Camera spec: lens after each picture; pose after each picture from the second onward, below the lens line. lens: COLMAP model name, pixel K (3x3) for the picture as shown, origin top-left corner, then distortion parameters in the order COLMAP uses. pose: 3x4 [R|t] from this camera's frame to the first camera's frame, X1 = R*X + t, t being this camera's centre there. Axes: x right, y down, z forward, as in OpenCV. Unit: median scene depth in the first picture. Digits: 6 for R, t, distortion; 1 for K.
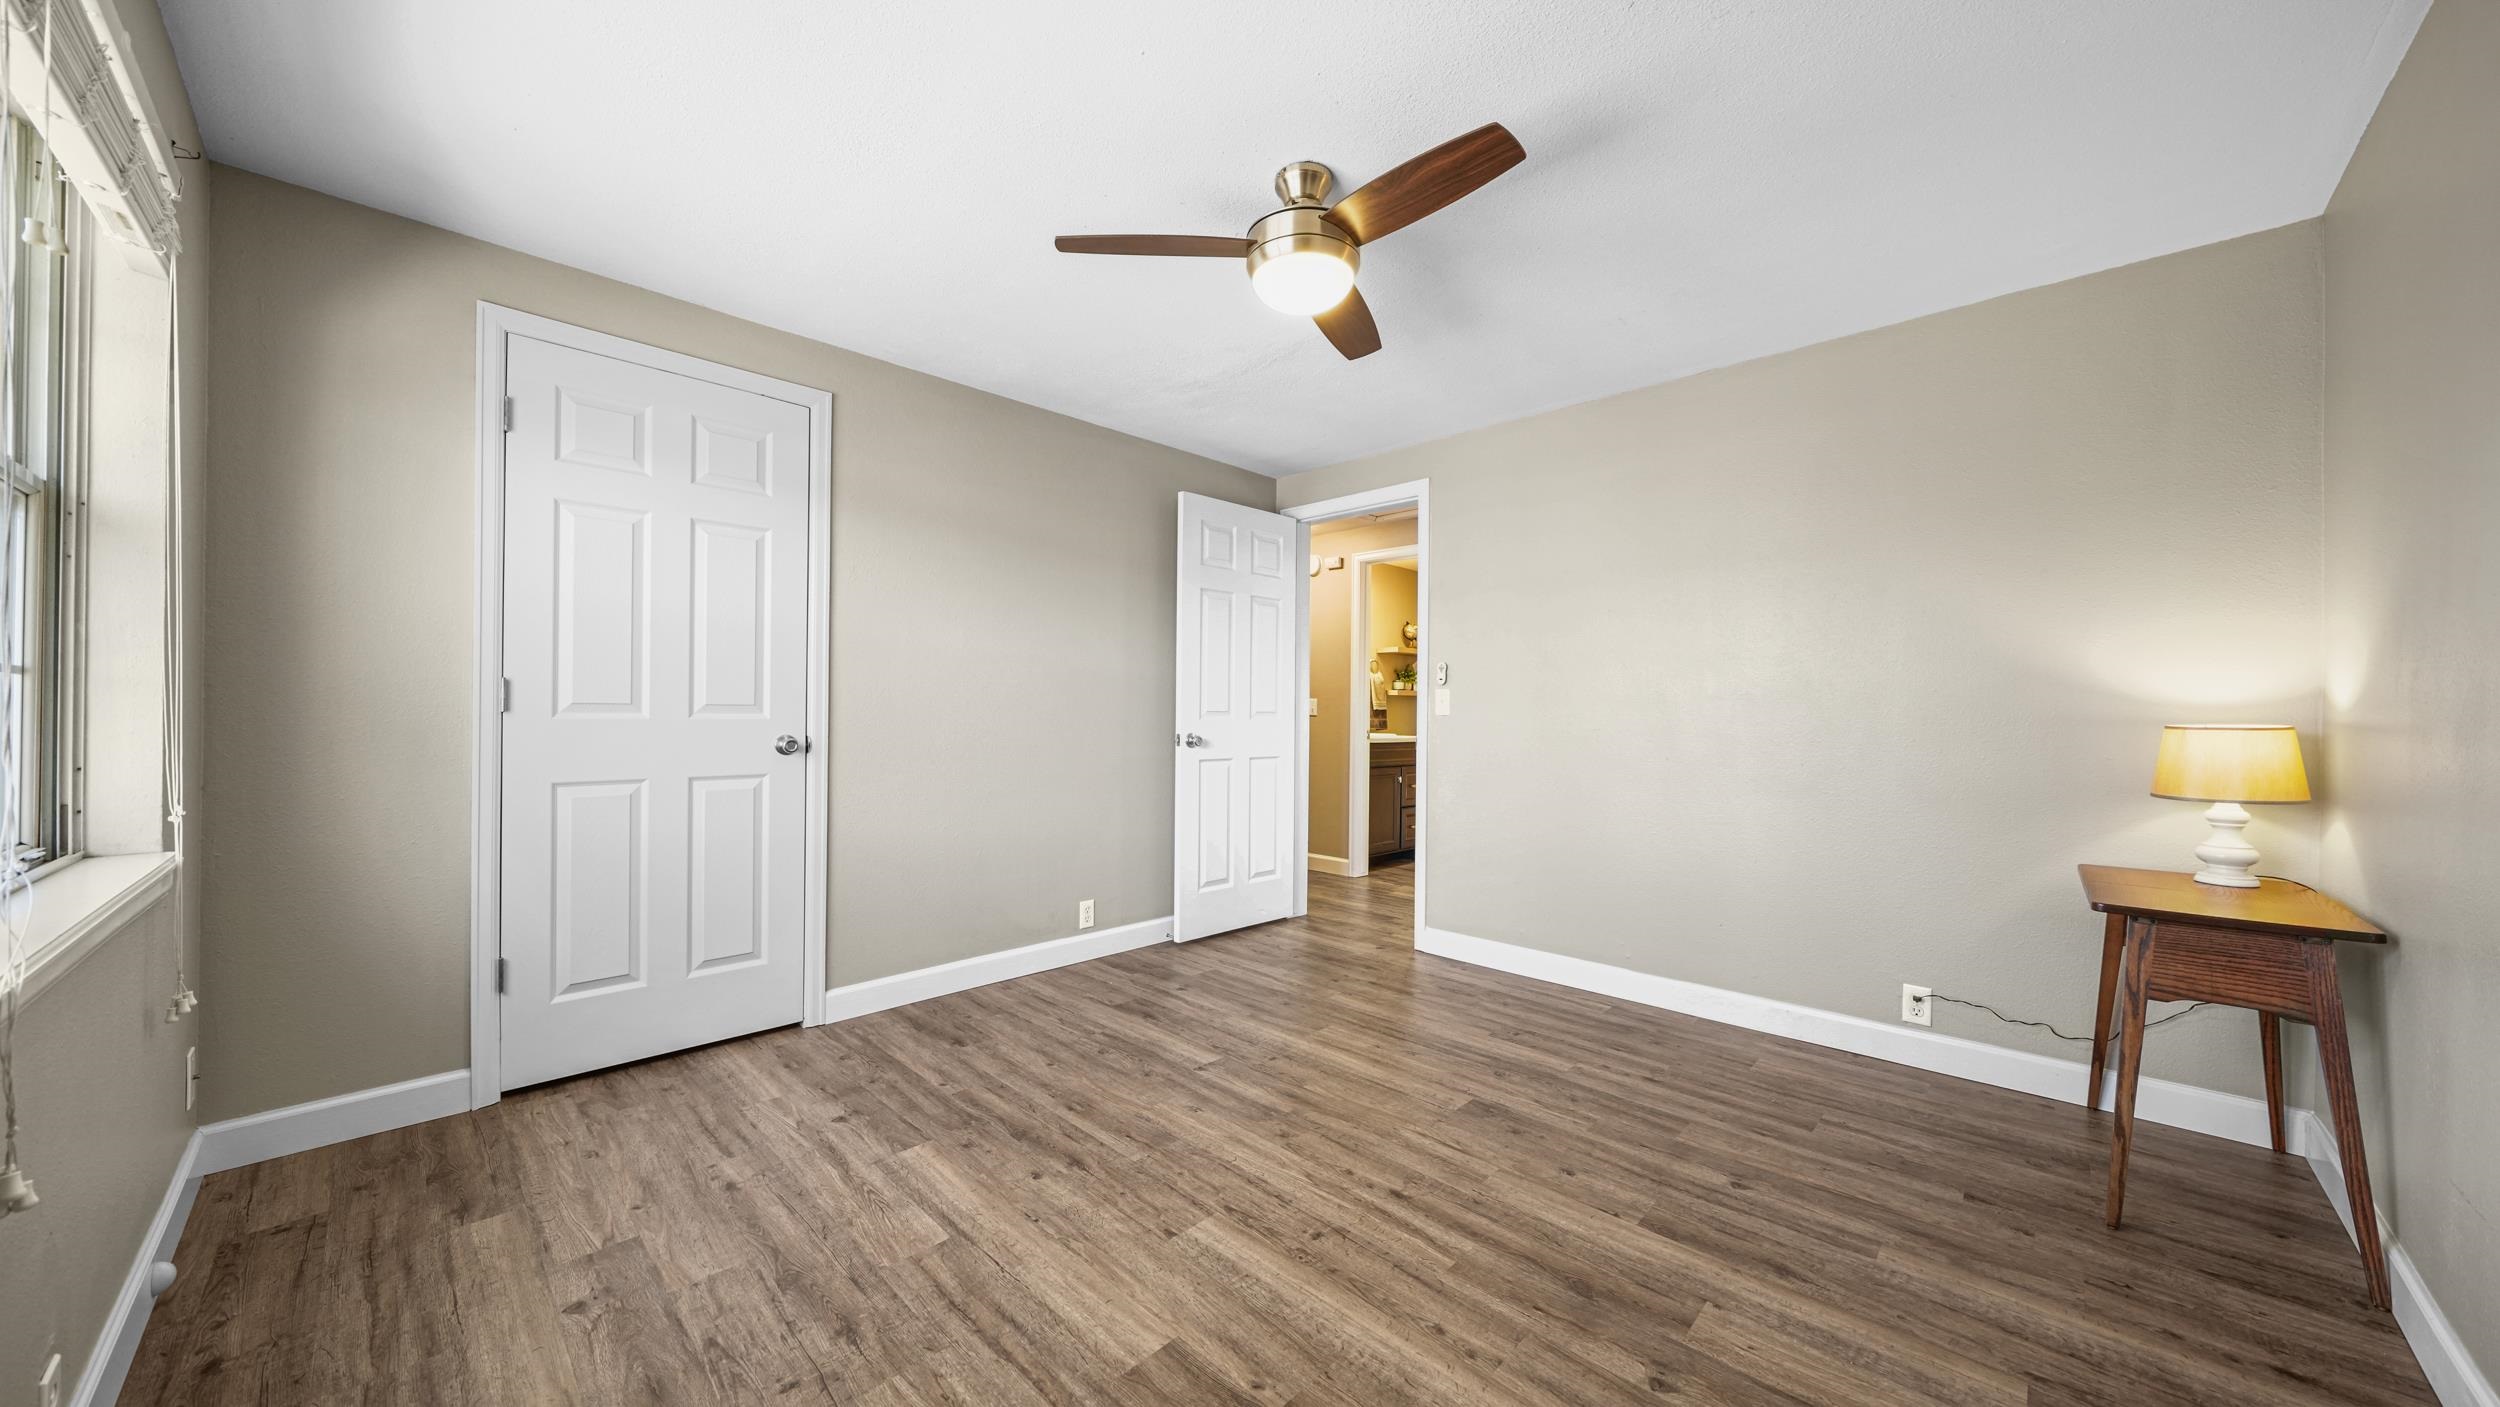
lens RADIAL K [[843.9, 0, 1250.2], [0, 843.9, 716.3], [0, 0, 1]] dist [-0.000579, -0.000040]
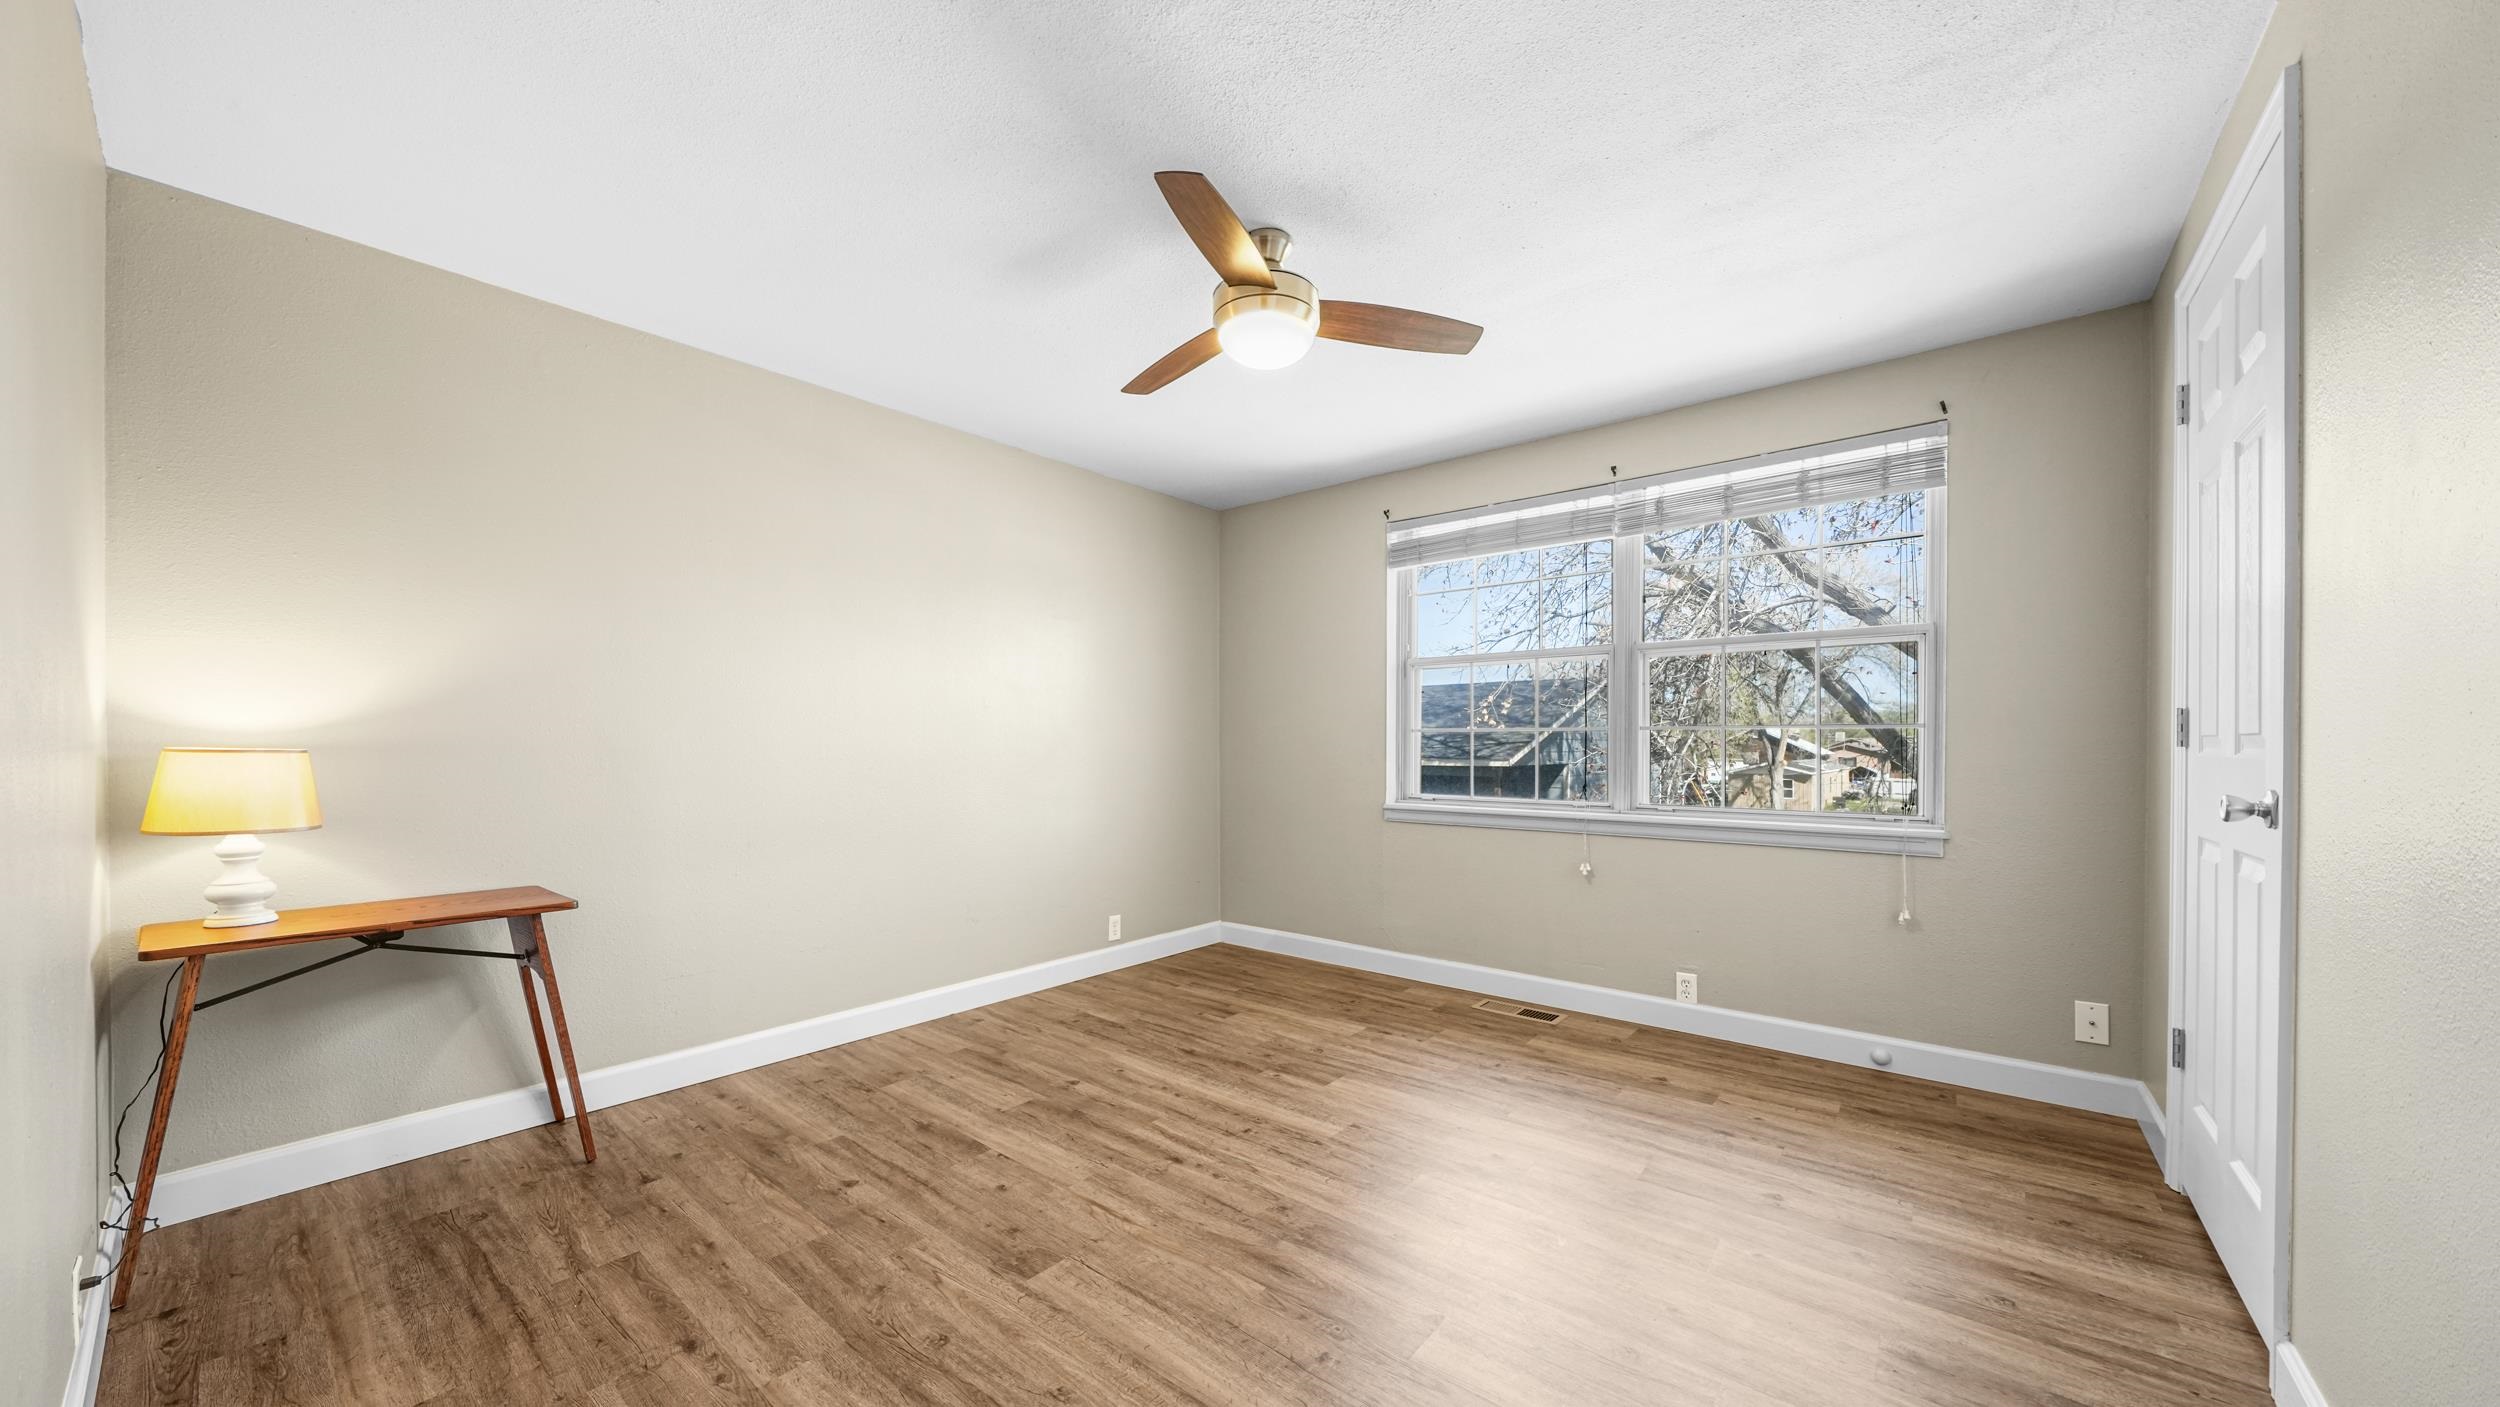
lens RADIAL K [[843.9, 0, 1250.2], [0, 843.9, 716.3], [0, 0, 1]] dist [-0.000579, -0.000040]
pose [[-0.996934, -0.010310, -0.077568, 0.163358], [-0.007777, 0.999428, -0.032898, -0.000151], [0.077863, -0.032194, -0.996444, 2.079963]]
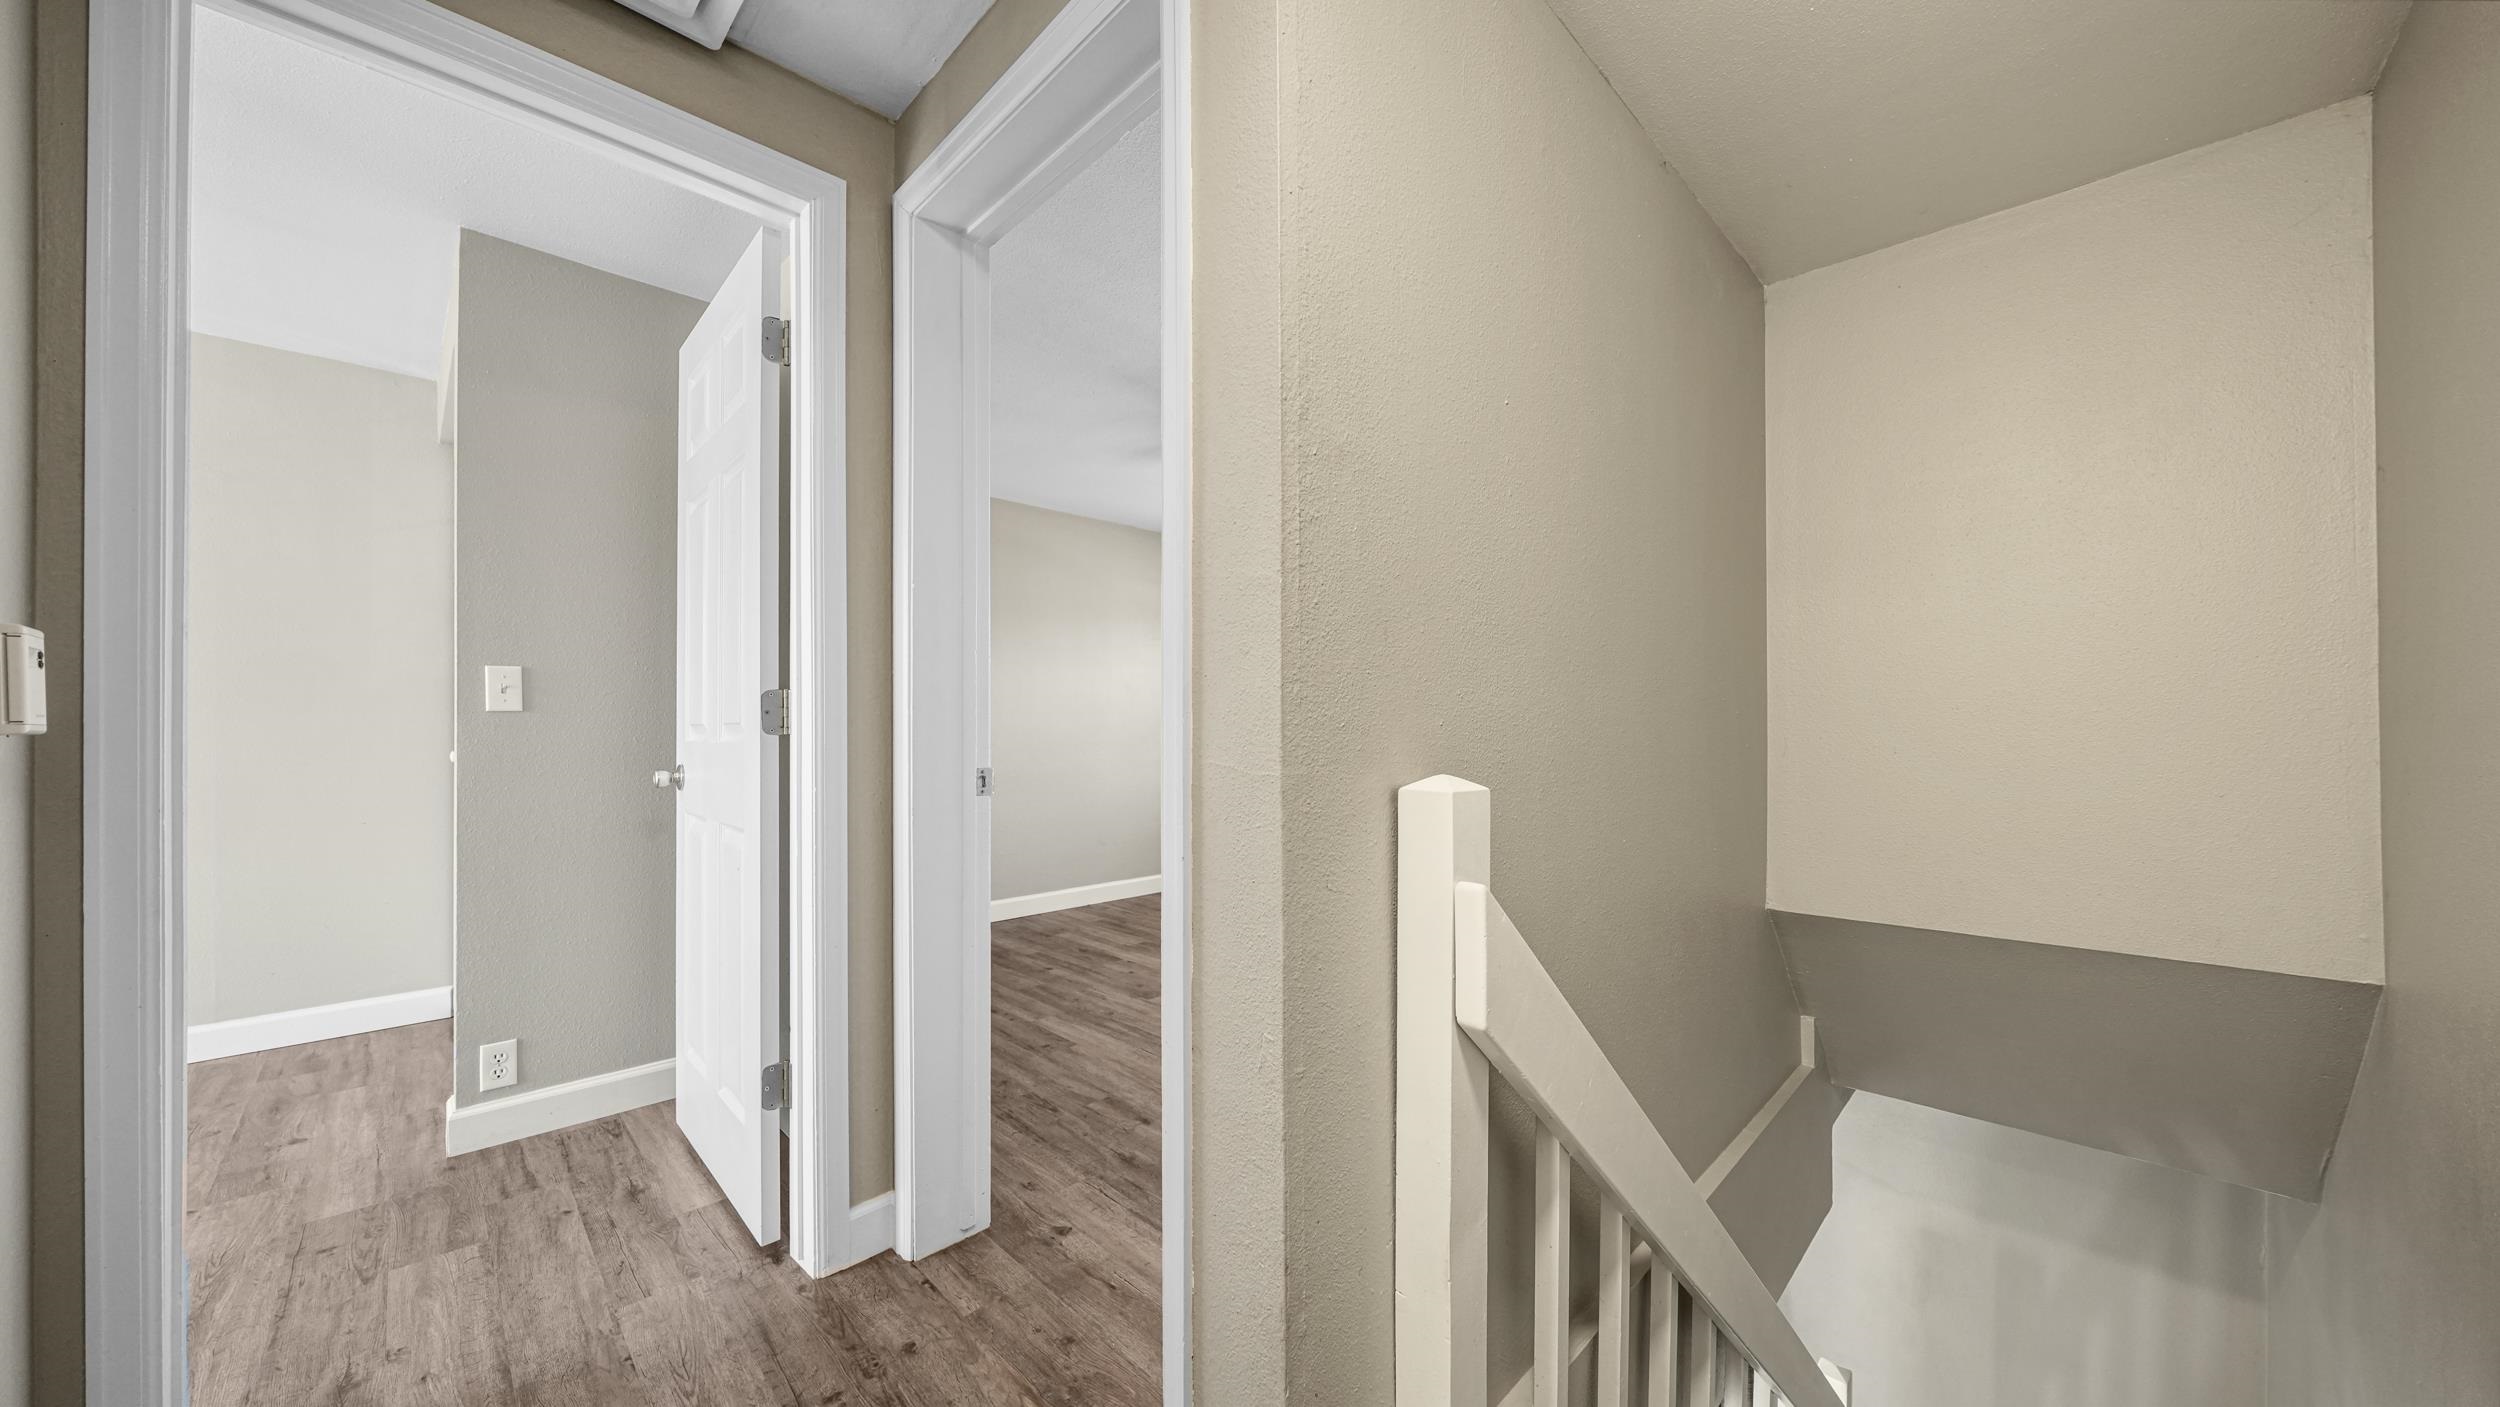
lens RADIAL K [[843.9, 0, 1250.2], [0, 843.9, 716.3], [0, 0, 1]] dist [-0.000579, -0.000040]
pose [[-0.999701, -0.007633, 0.023228, 0.079426], [-0.007735, 0.999961, -0.004304, -0.014861], [-0.023194, -0.004482, -0.999721, 2.870494]]
